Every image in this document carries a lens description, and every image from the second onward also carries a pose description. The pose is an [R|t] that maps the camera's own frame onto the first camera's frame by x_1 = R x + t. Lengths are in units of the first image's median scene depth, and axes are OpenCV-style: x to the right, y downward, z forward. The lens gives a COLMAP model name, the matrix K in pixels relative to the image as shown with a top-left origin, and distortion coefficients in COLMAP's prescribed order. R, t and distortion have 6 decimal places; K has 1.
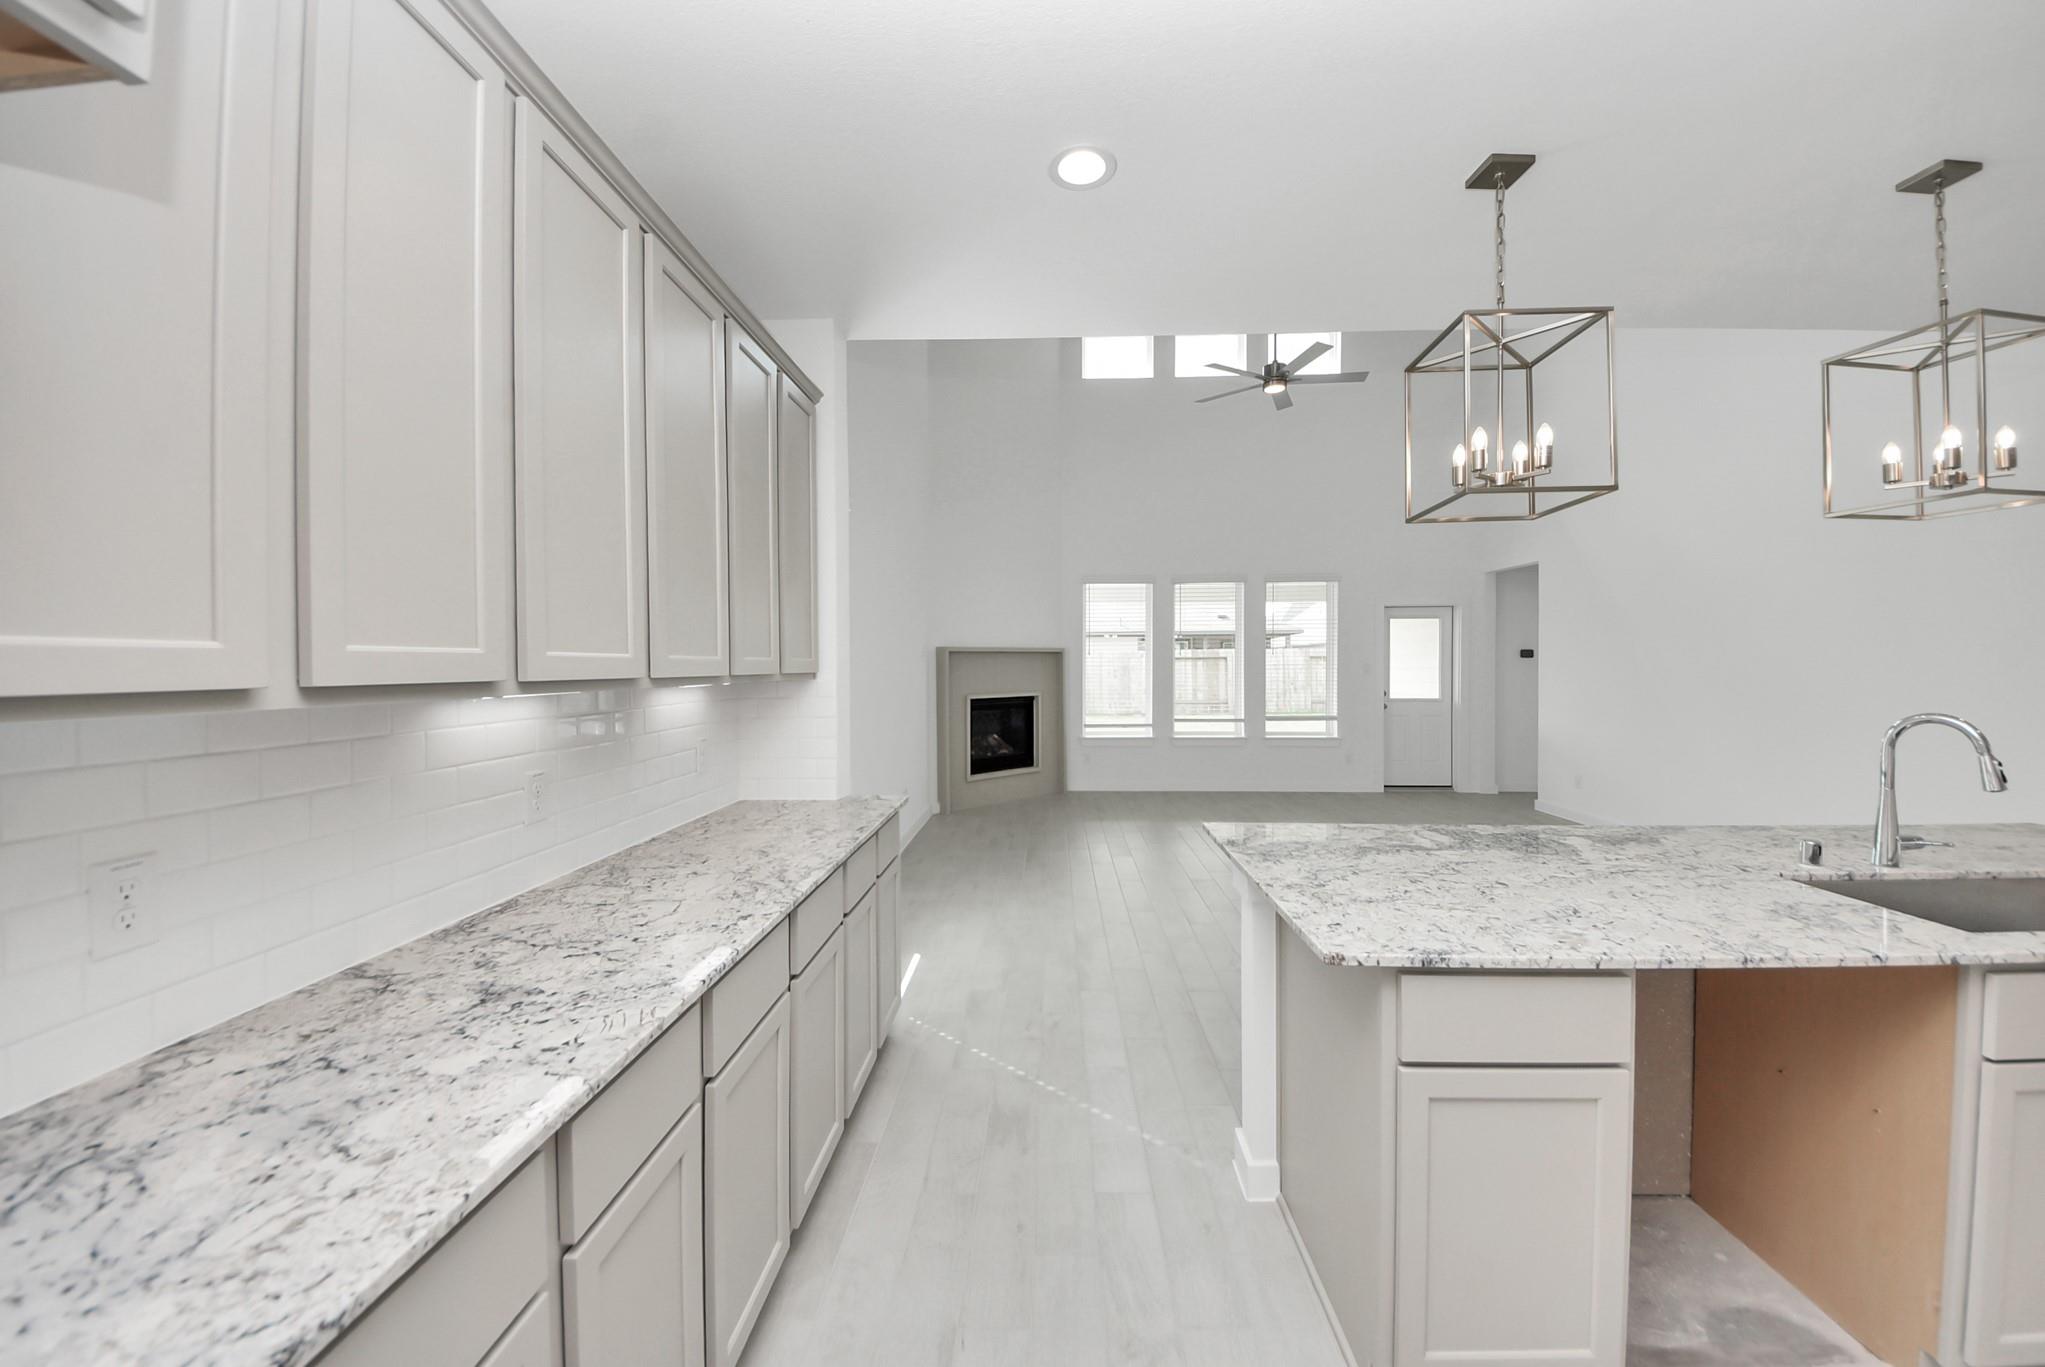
lens RADIAL K [[724.6, 0, 1021.9], [0, 724.6, 672.0], [0, 0, 1]] dist [0.000458, -0.014290]
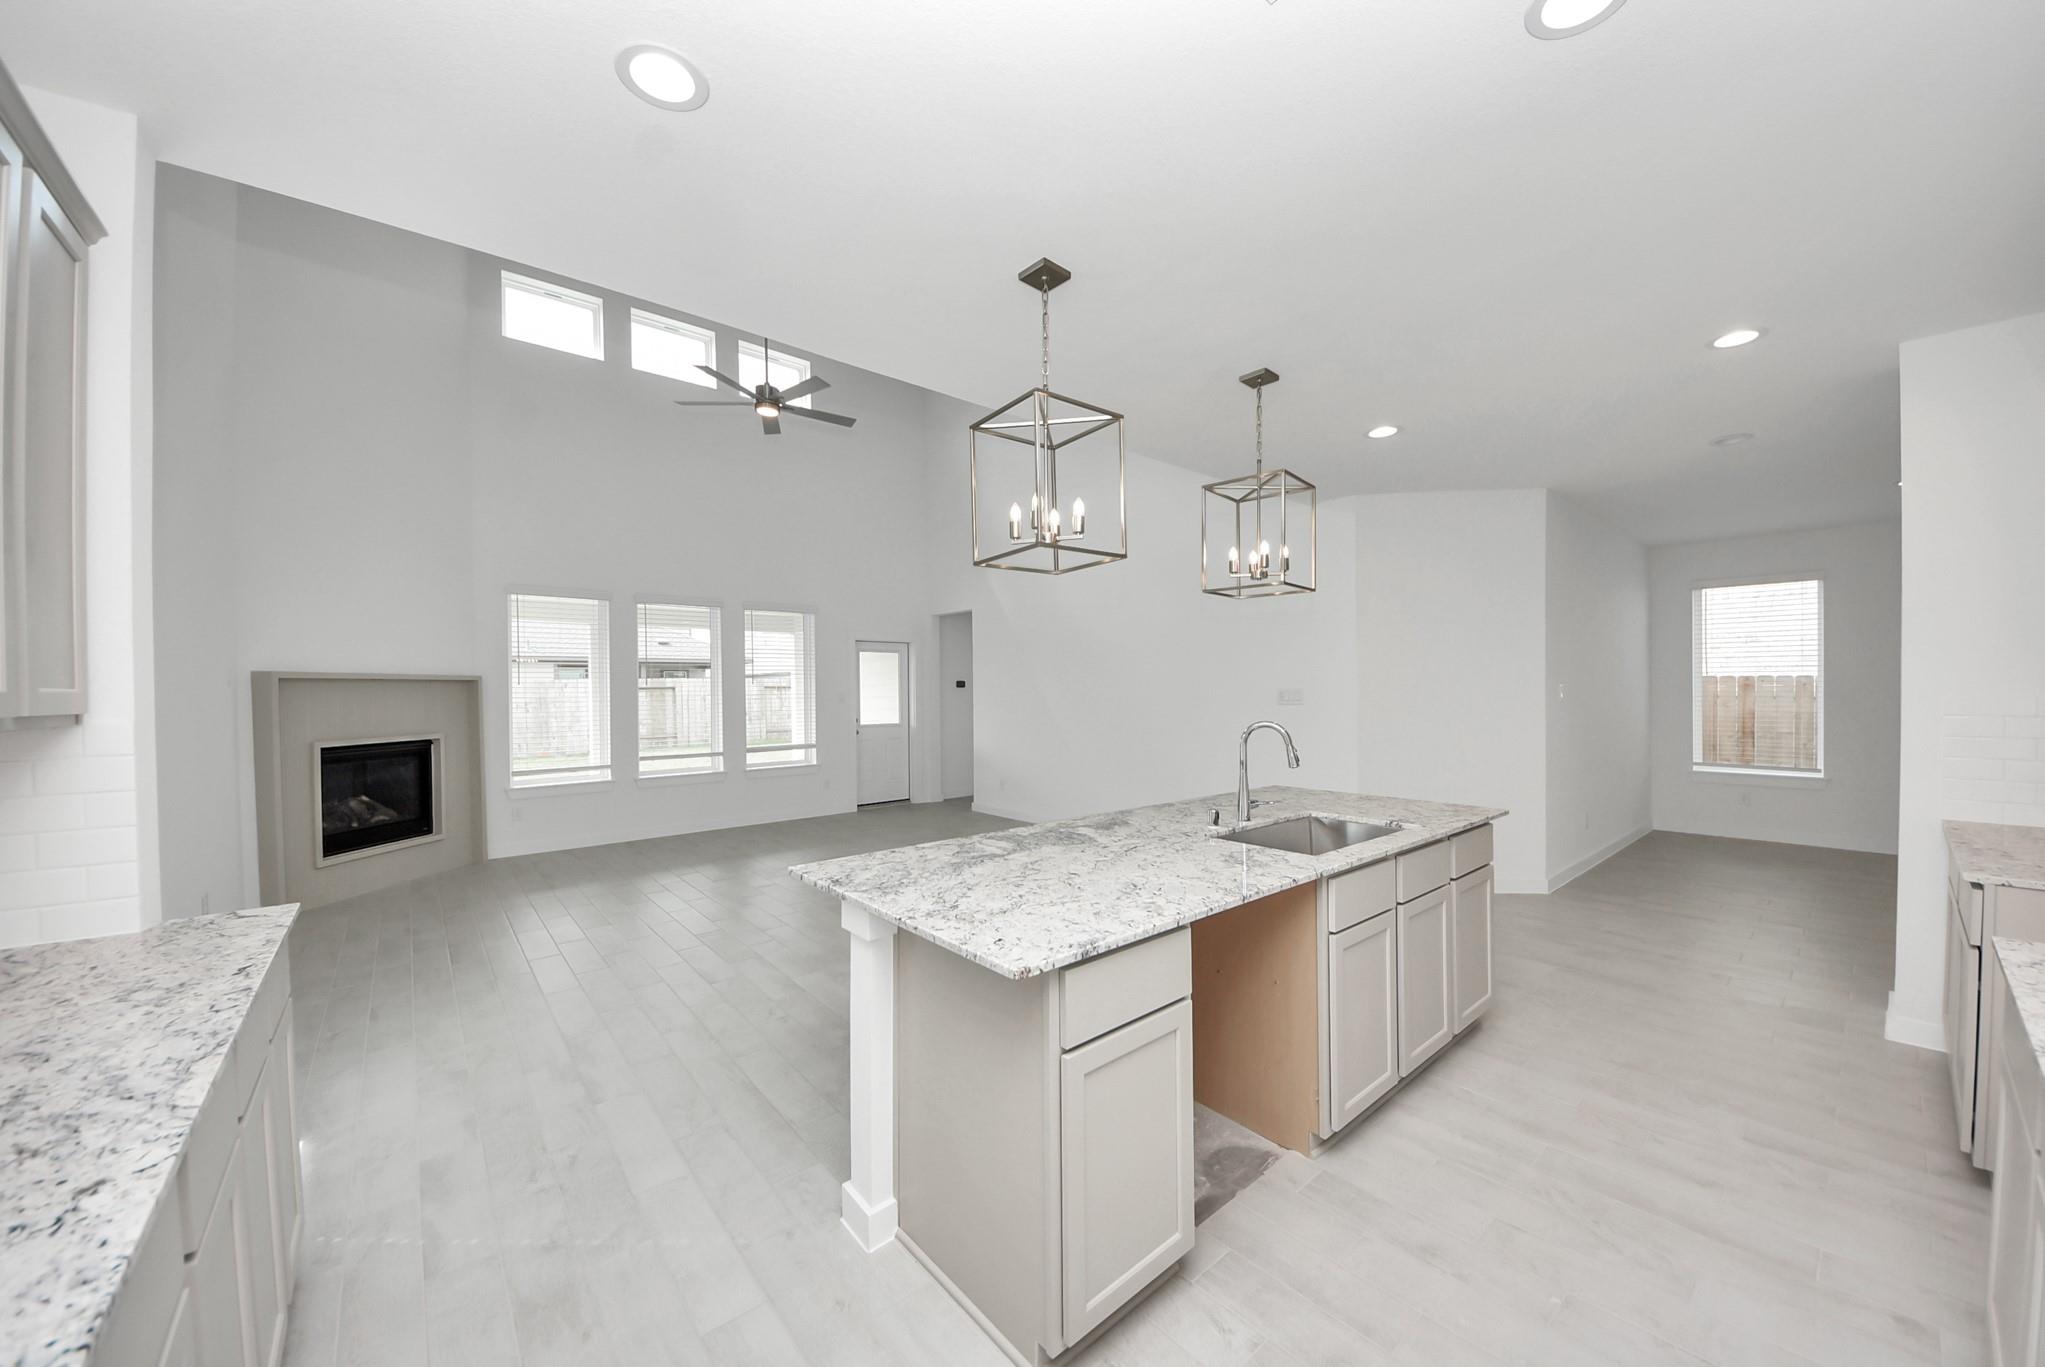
lens RADIAL K [[716.1, 0, 1025.6], [0, 716.1, 702.0], [0, 0, 1]] dist [0.019195, -0.018100]
pose [[0.726795, -0.014618, 0.686699, -0.152304], [0.014683, 0.999876, 0.005744, -0.001410], [-0.686698, 0.005908, 0.726919, 0.132351]]
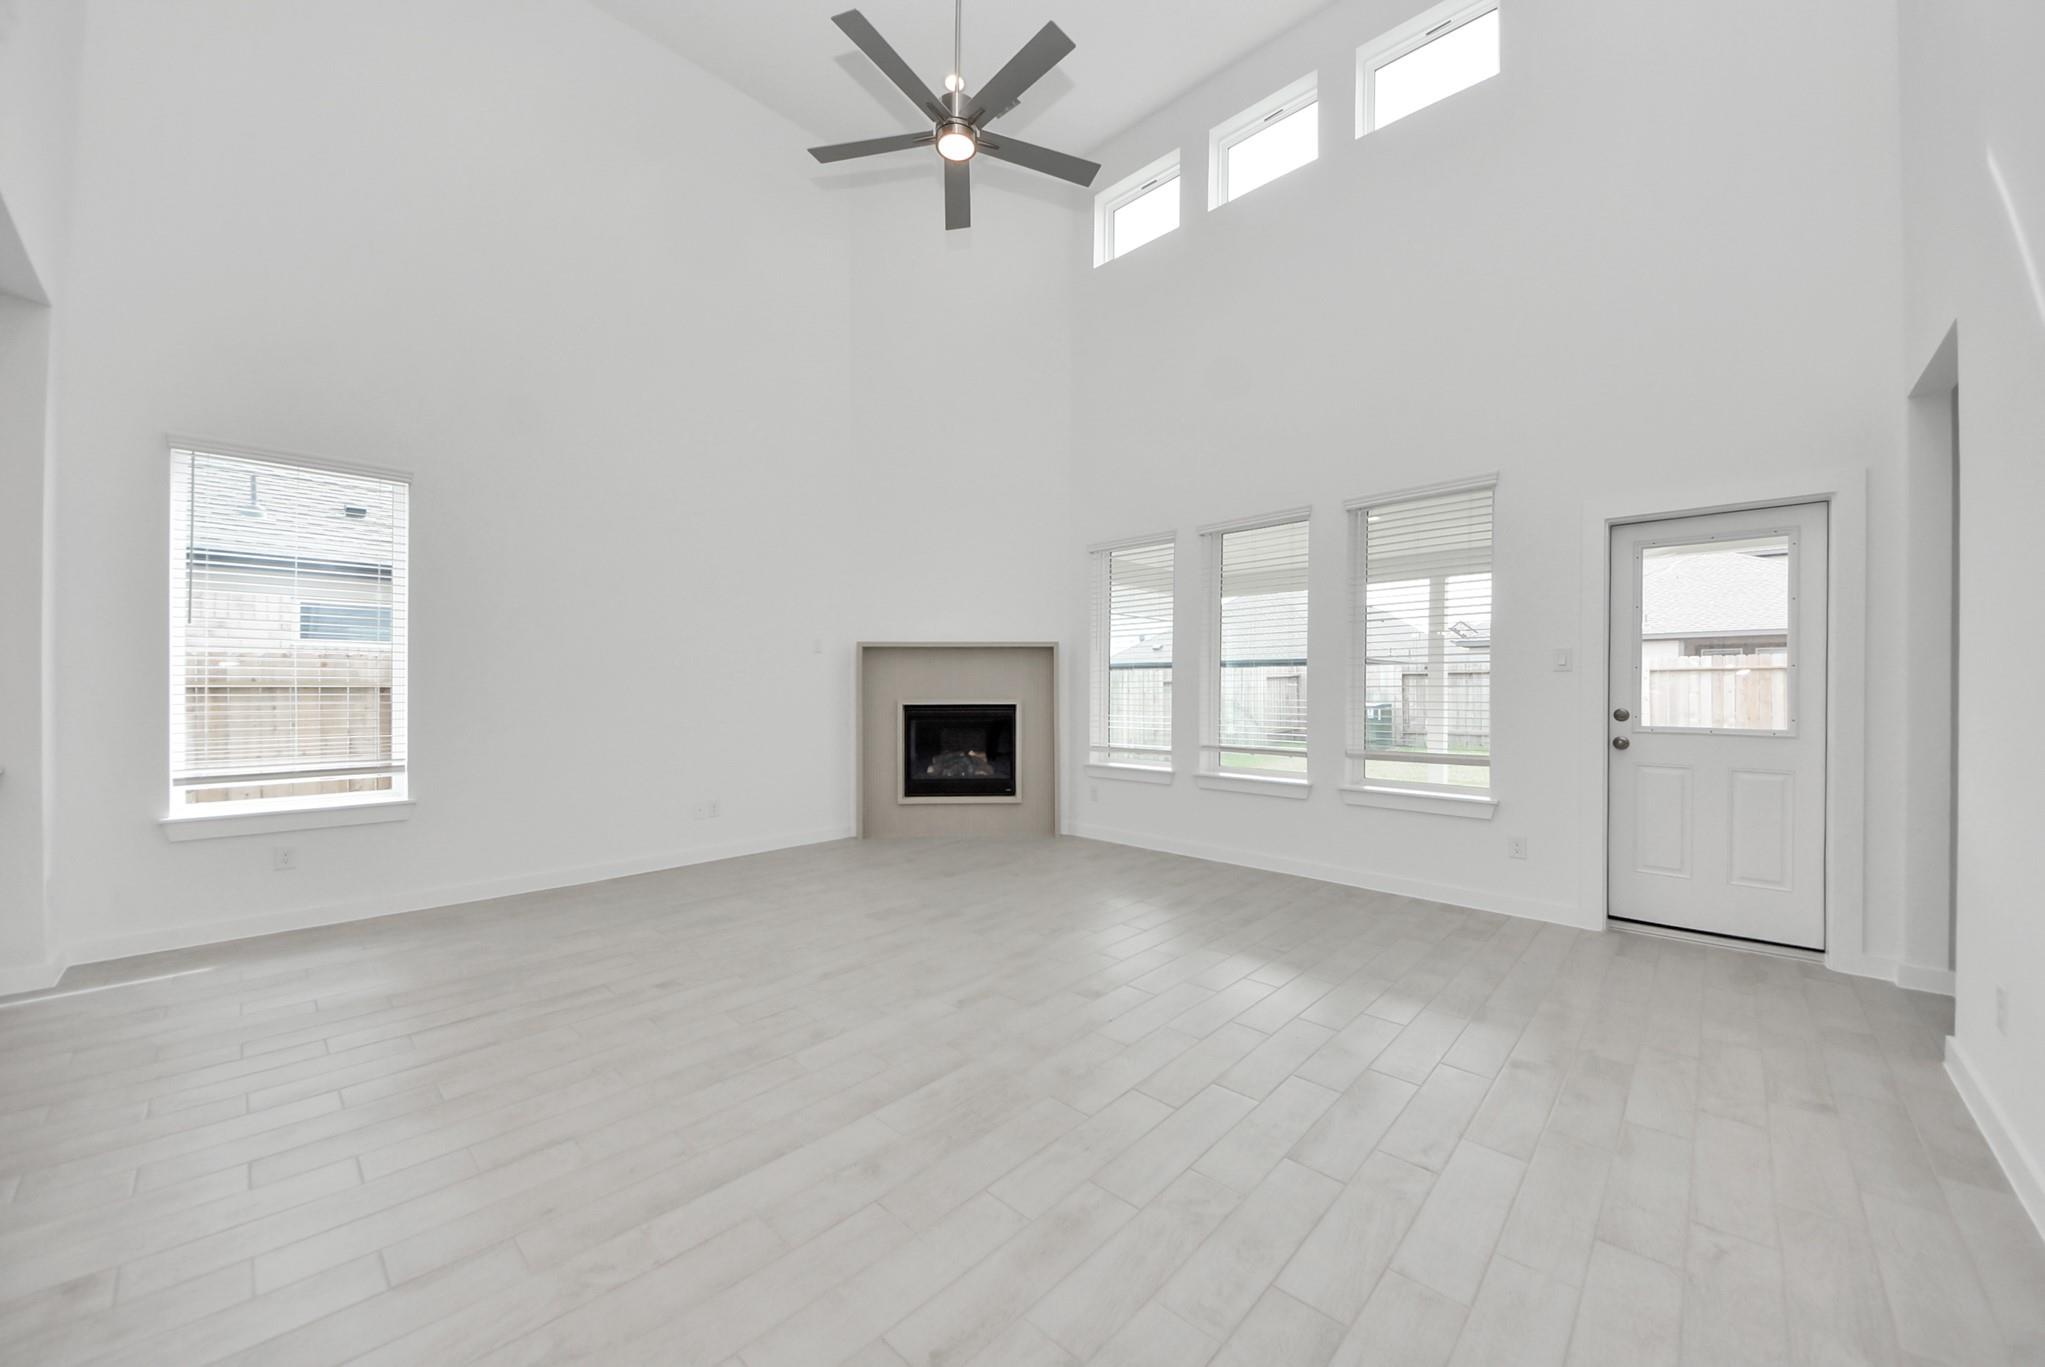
lens RADIAL K [[748.6, 0, 1020.3], [0, 748.6, 686.3], [0, 0, 1]] dist [0.000382, -0.000057]
pose [[0.752424, 0.003837, -0.658668, 1.702108], [-0.008353, 0.999958, -0.003717, 0.051304], [0.658626, 0.008298, 0.752425, 1.282367]]
